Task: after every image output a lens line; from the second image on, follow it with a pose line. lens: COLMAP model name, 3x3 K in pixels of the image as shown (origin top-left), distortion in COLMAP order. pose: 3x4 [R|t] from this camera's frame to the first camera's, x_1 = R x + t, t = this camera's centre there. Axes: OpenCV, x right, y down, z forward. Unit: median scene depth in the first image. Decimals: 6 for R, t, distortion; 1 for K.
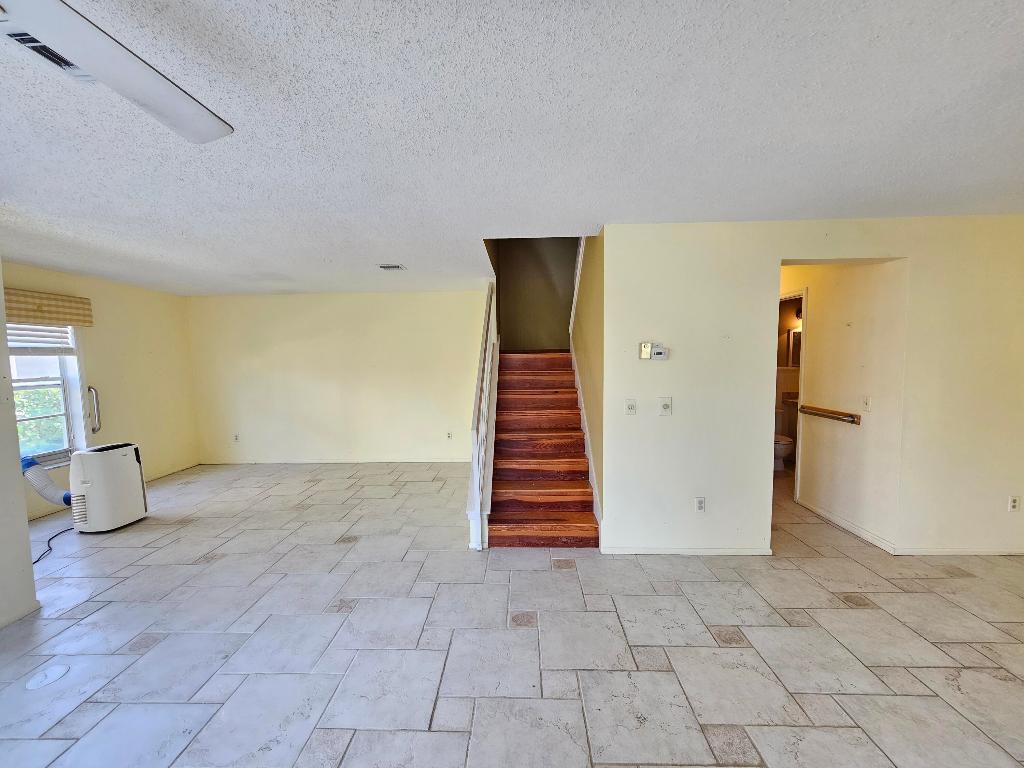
lens RADIAL K [[419.3, 0, 506.9], [0, 419.3, 393.3], [0, 0, 1]] dist [-0.000566, 0.000464]
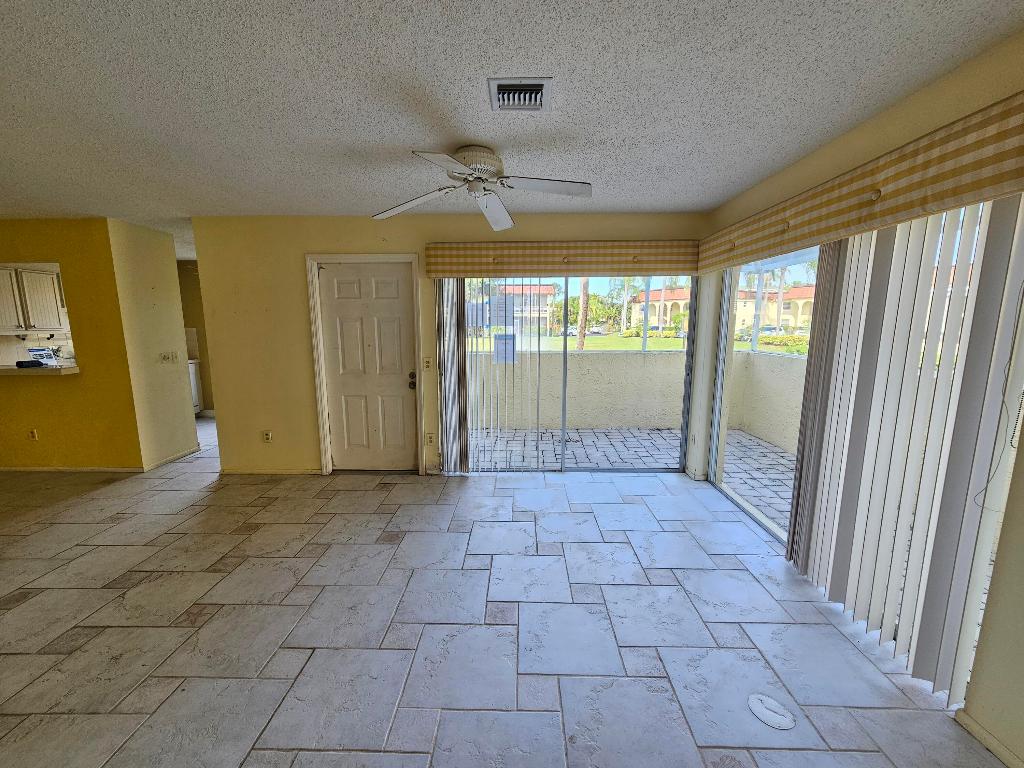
lens RADIAL K [[419.3, 0, 511.7], [0, 419.3, 388.9], [0, 0, 1]] dist [-0.000566, 0.000464]
pose [[-0.999712, 0.021737, -0.010180, -0.459574], [0.018654, 0.970494, 0.240401, -0.090409], [0.015105, 0.240142, -0.970620, 1.233373]]
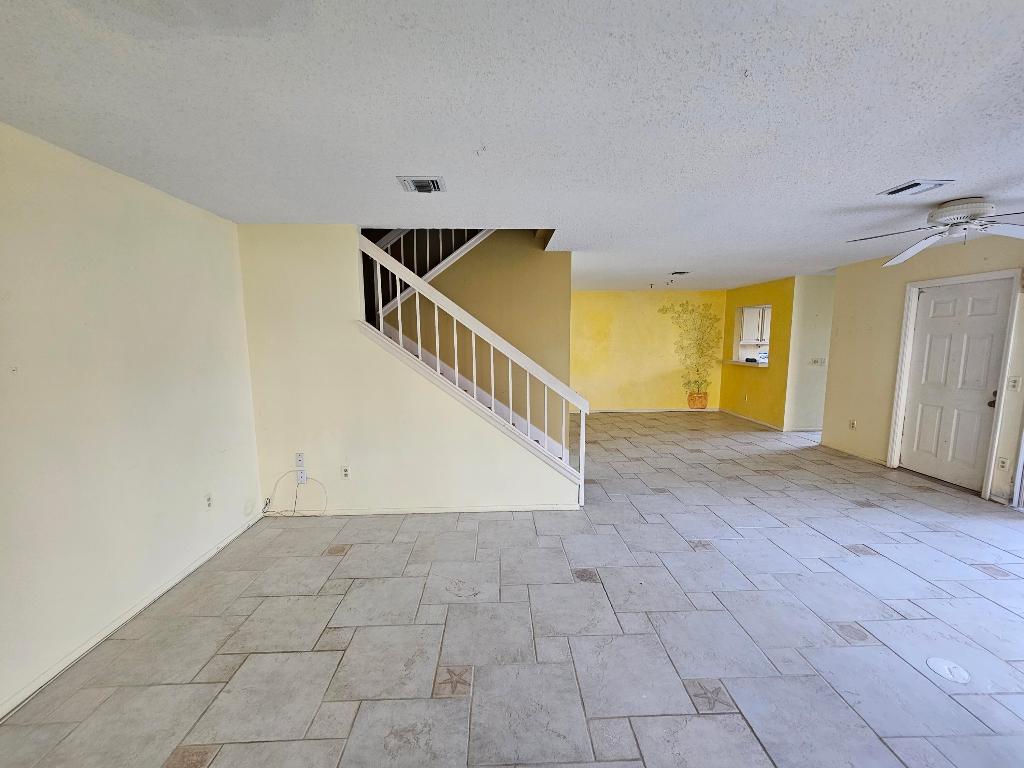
lens RADIAL K [[419.3, 0, 512.6], [0, 419.3, 393.0], [0, 0, 1]] dist [-0.000566, 0.000464]
pose [[-0.074050, -0.113381, 0.990788, -1.437358], [0.093448, 0.988356, 0.120087, -0.115718], [-0.992867, 0.101479, -0.062592, 1.507660]]
